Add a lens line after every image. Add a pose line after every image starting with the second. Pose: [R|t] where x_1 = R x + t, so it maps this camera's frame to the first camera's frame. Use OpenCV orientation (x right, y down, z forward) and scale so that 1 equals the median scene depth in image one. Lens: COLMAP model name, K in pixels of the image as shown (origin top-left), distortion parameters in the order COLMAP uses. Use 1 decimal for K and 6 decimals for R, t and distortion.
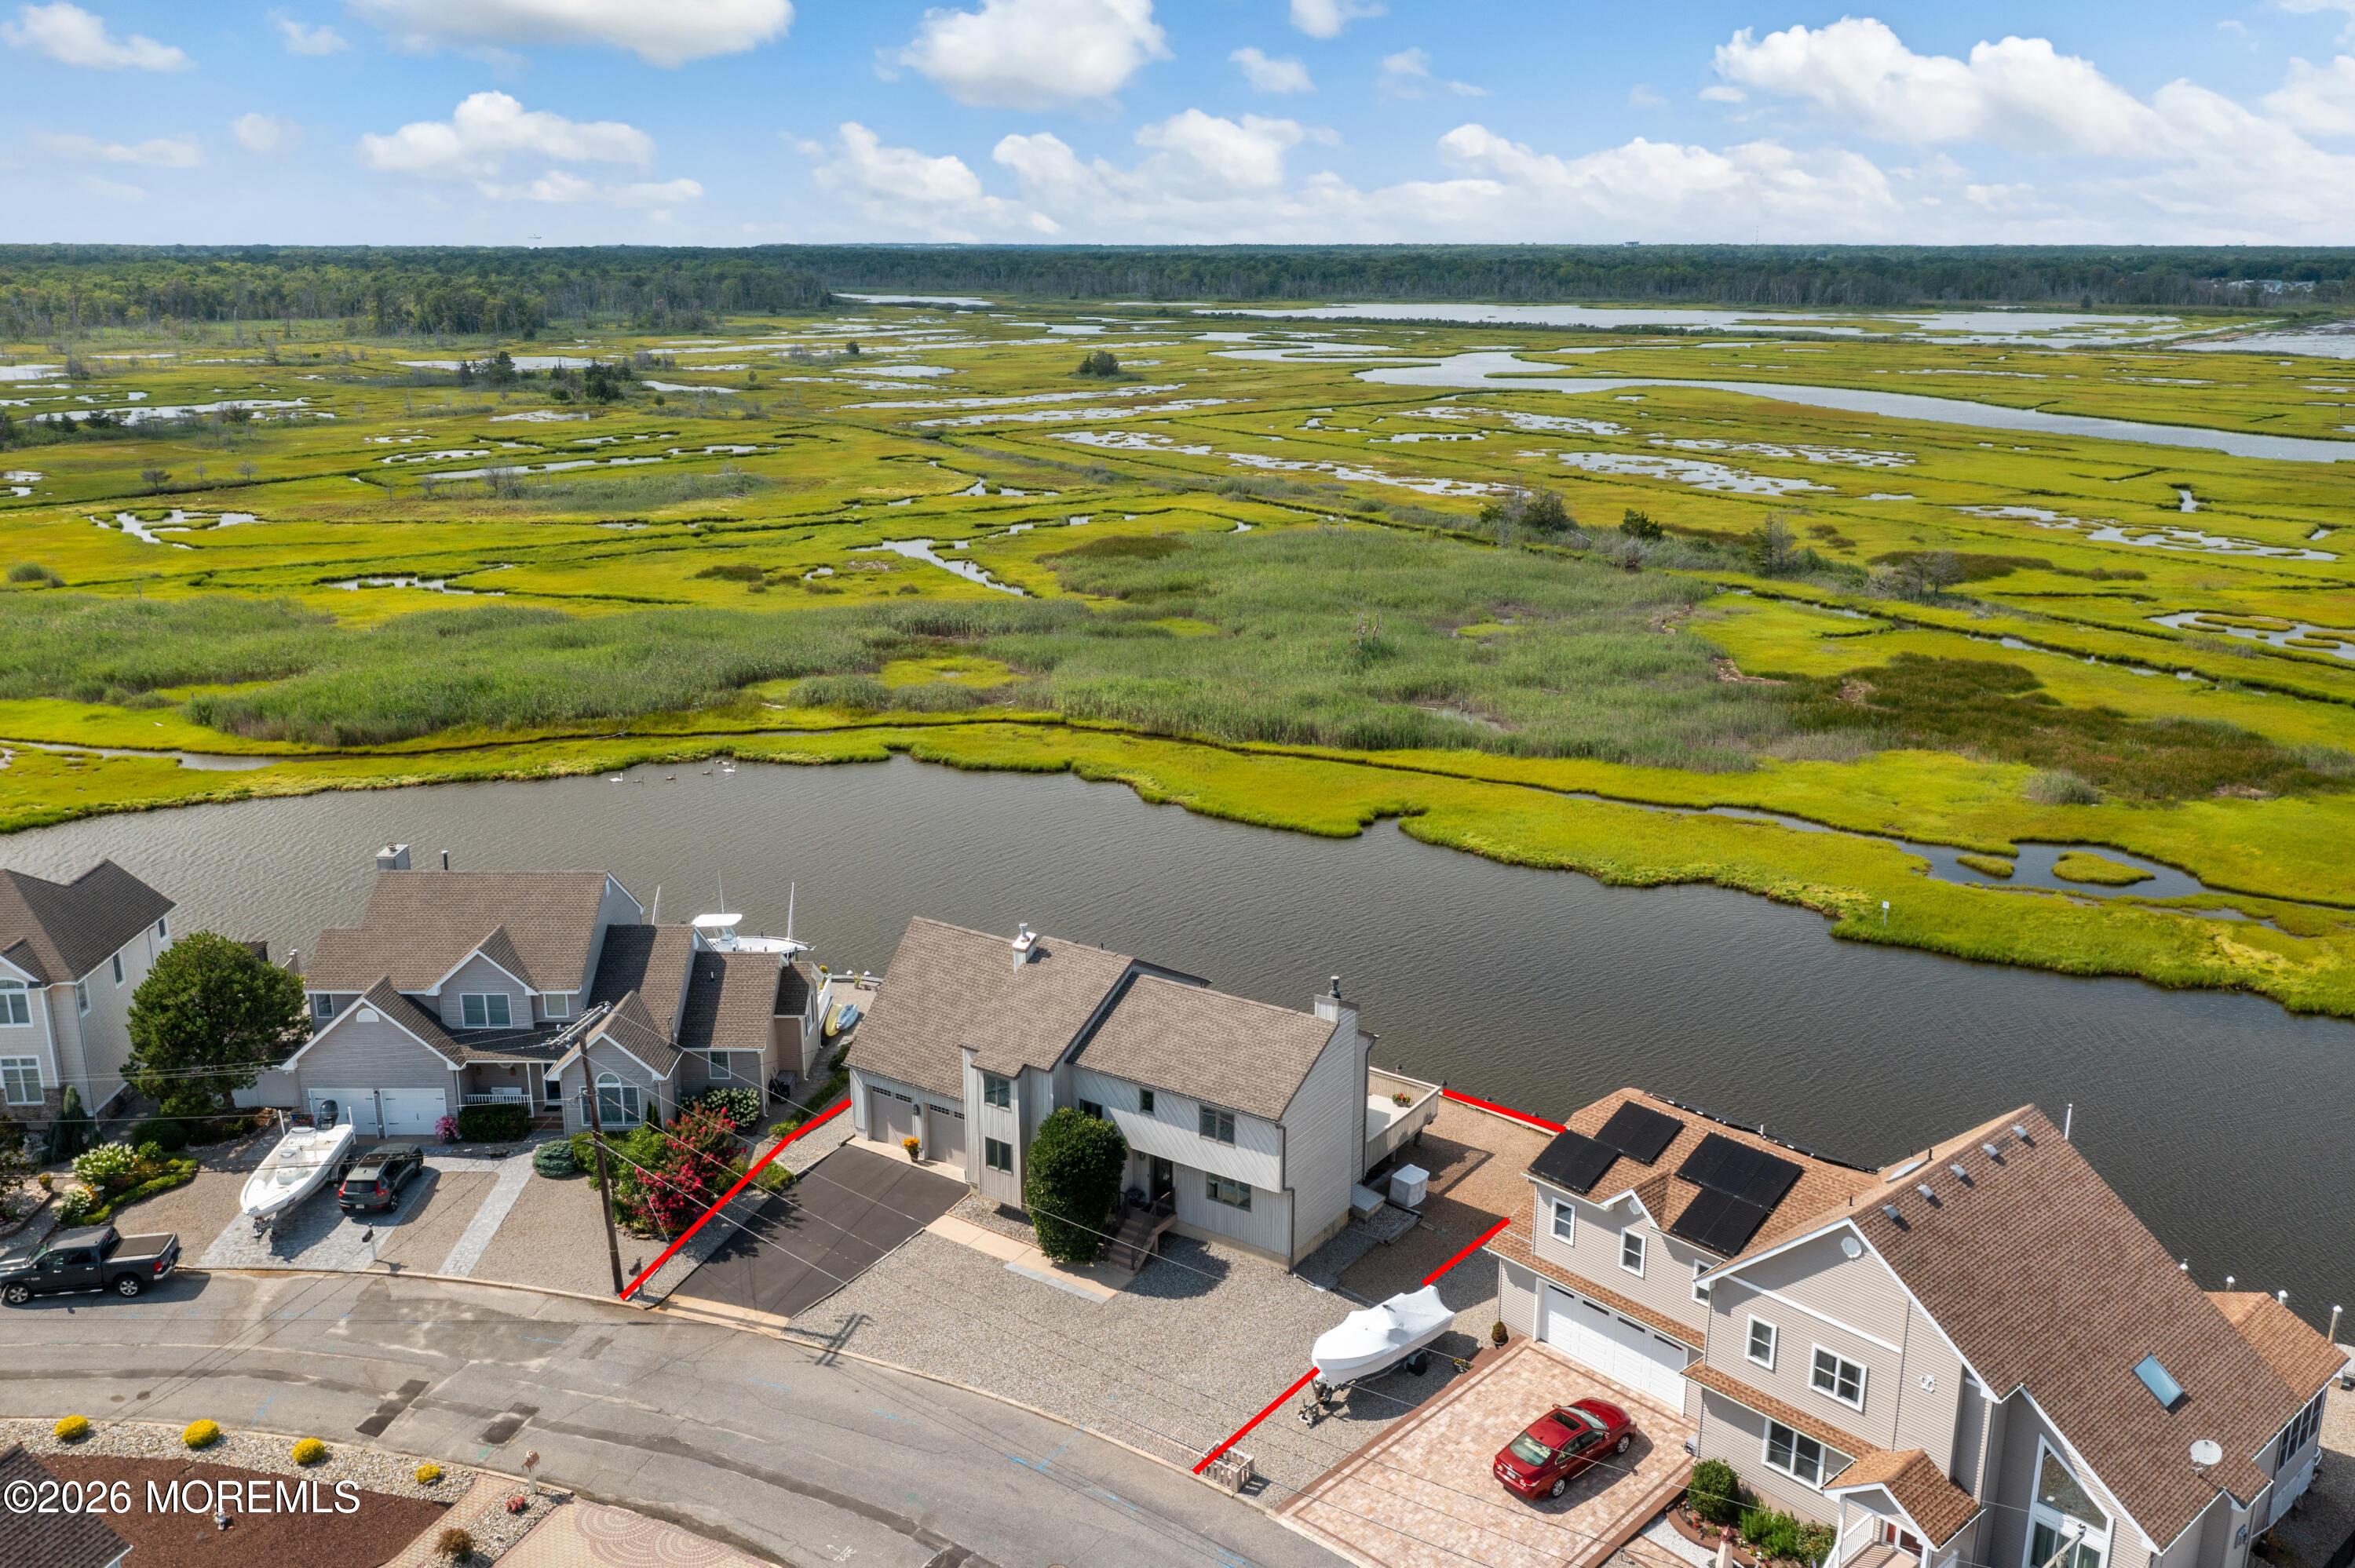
lens RADIAL K [[1956.2, 0, 1177.5], [0, 1956.2, 784.0], [0, 0, 1]] dist [0.000924, 0.005739]
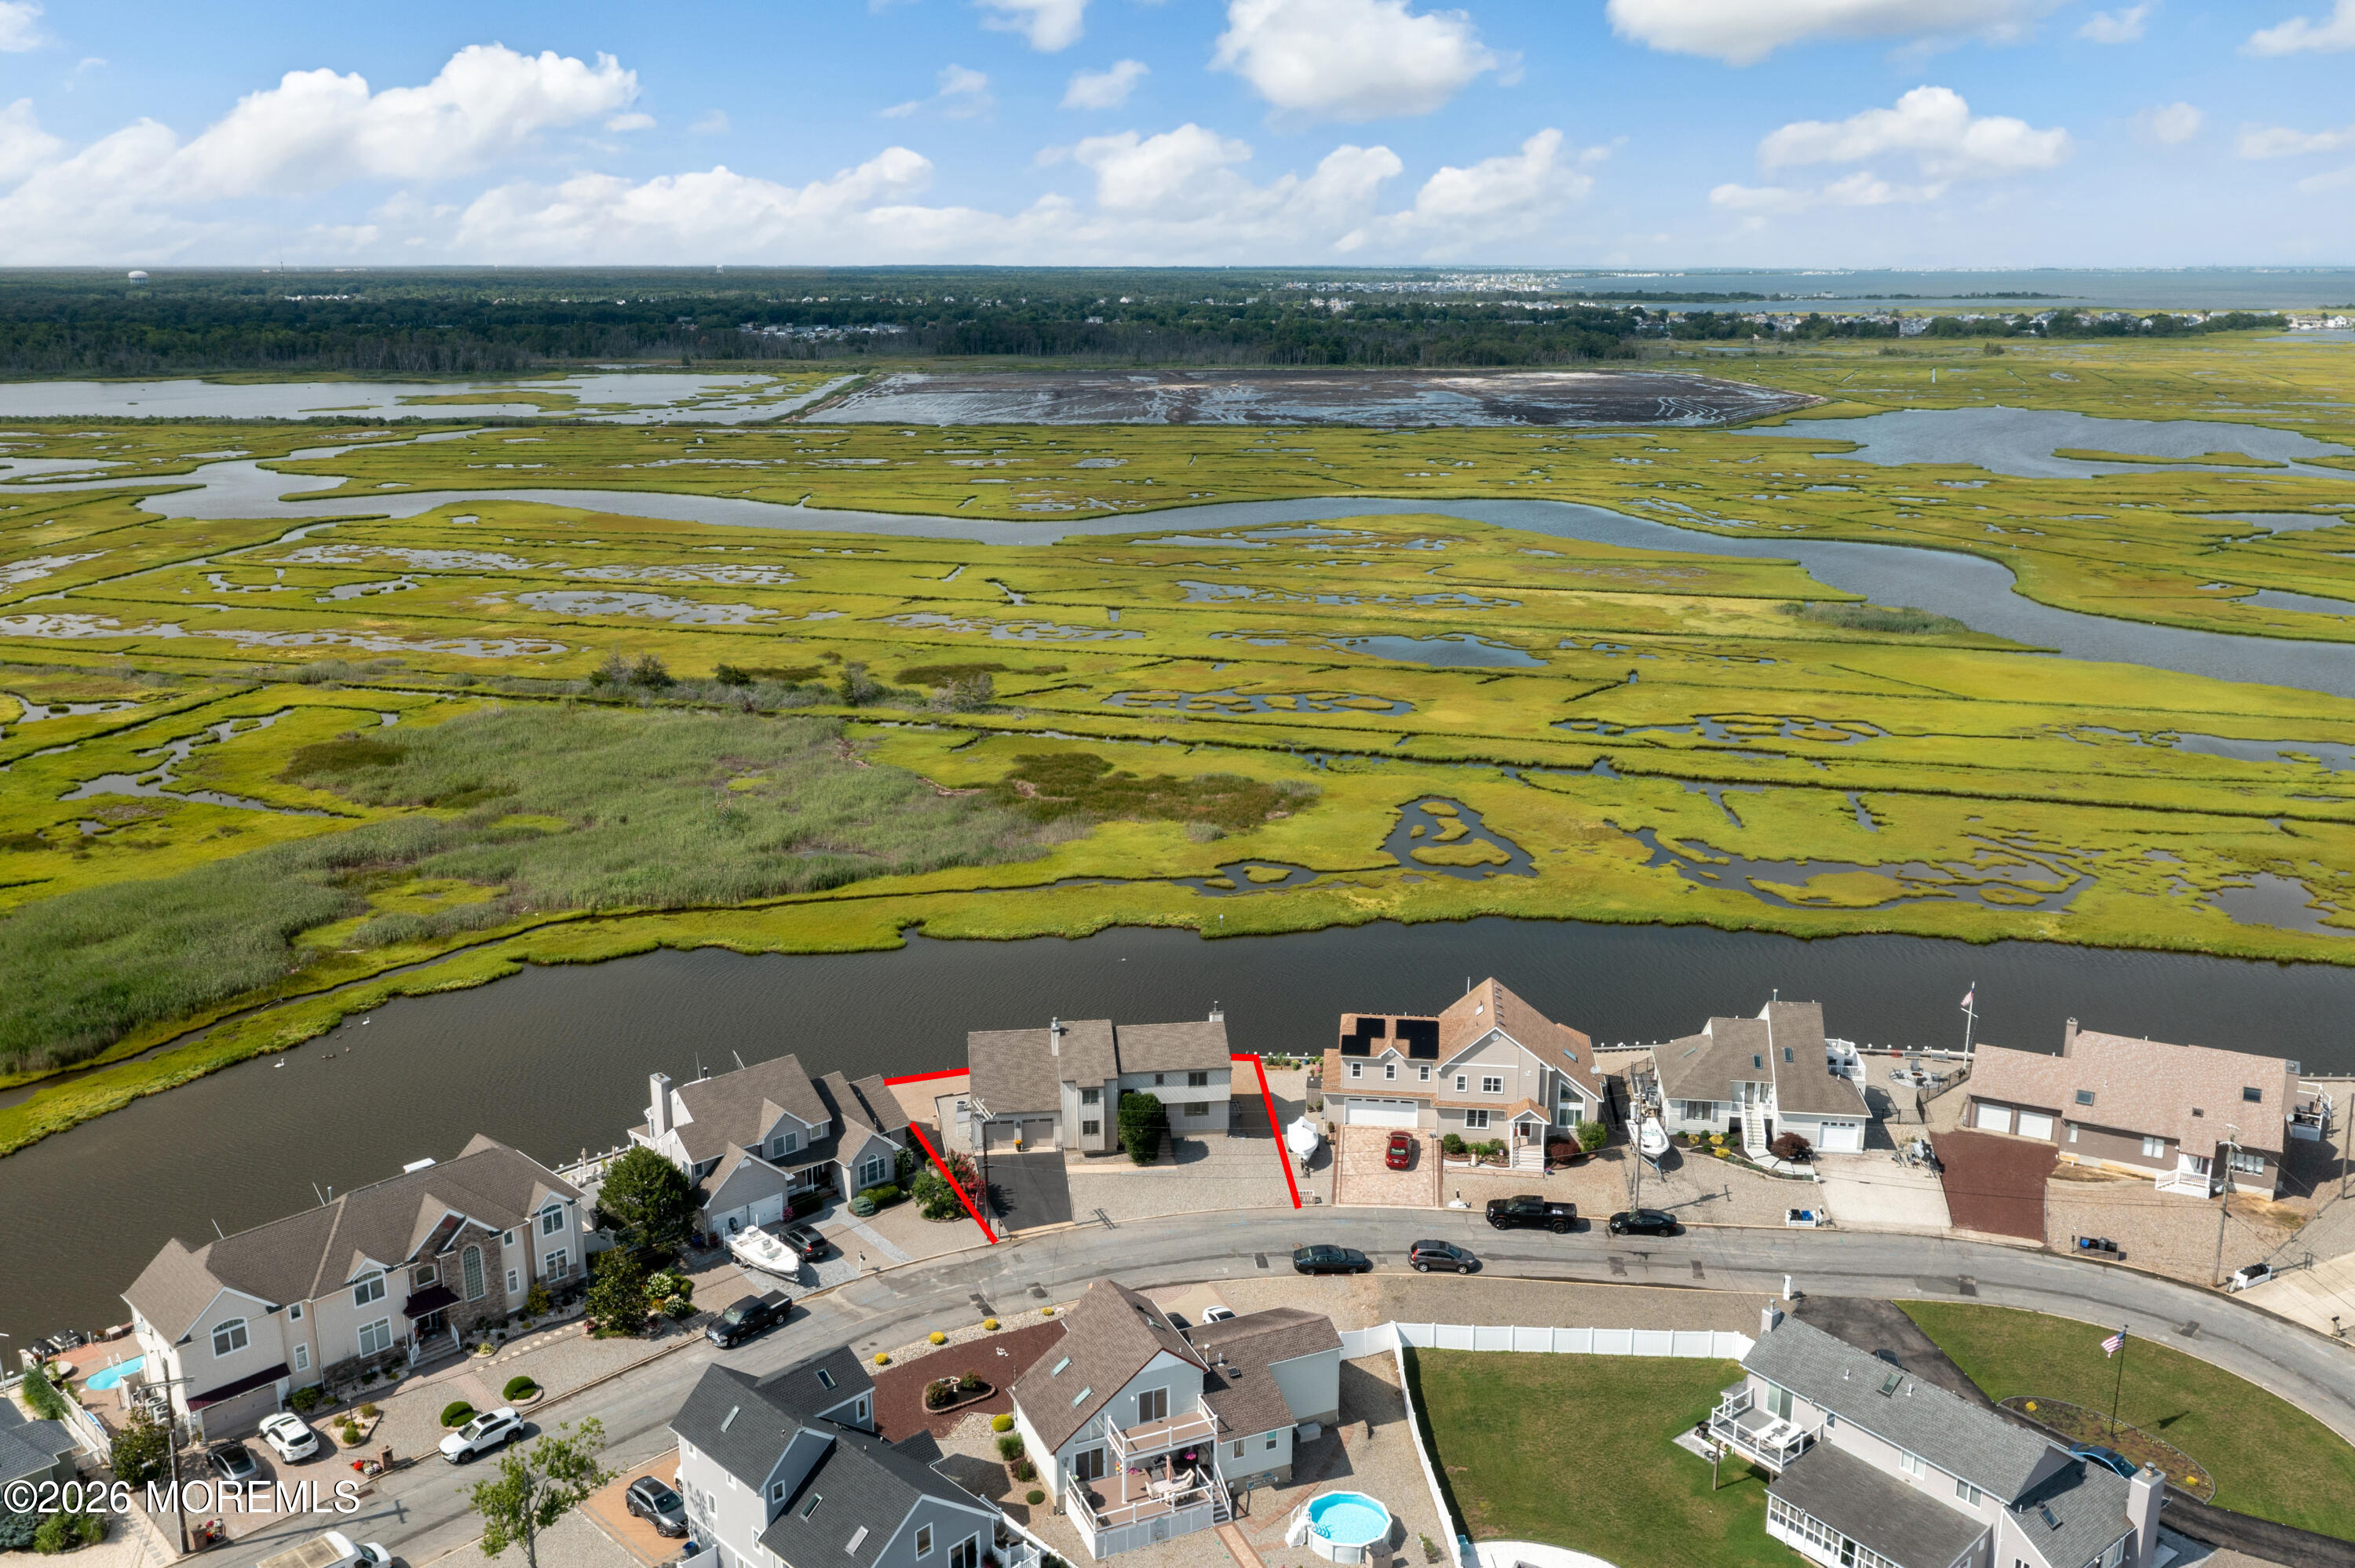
lens RADIAL K [[1963.2, 0, 1170.3], [0, 1963.2, 704.8], [0, 0, 1]] dist [-0.000210, 0.006153]
pose [[0.758178, -0.146658, 0.635341, -0.801808], [0.177192, 0.984051, 0.015702, -0.167871], [-0.627511, 0.100672, 0.772072, -0.439049]]
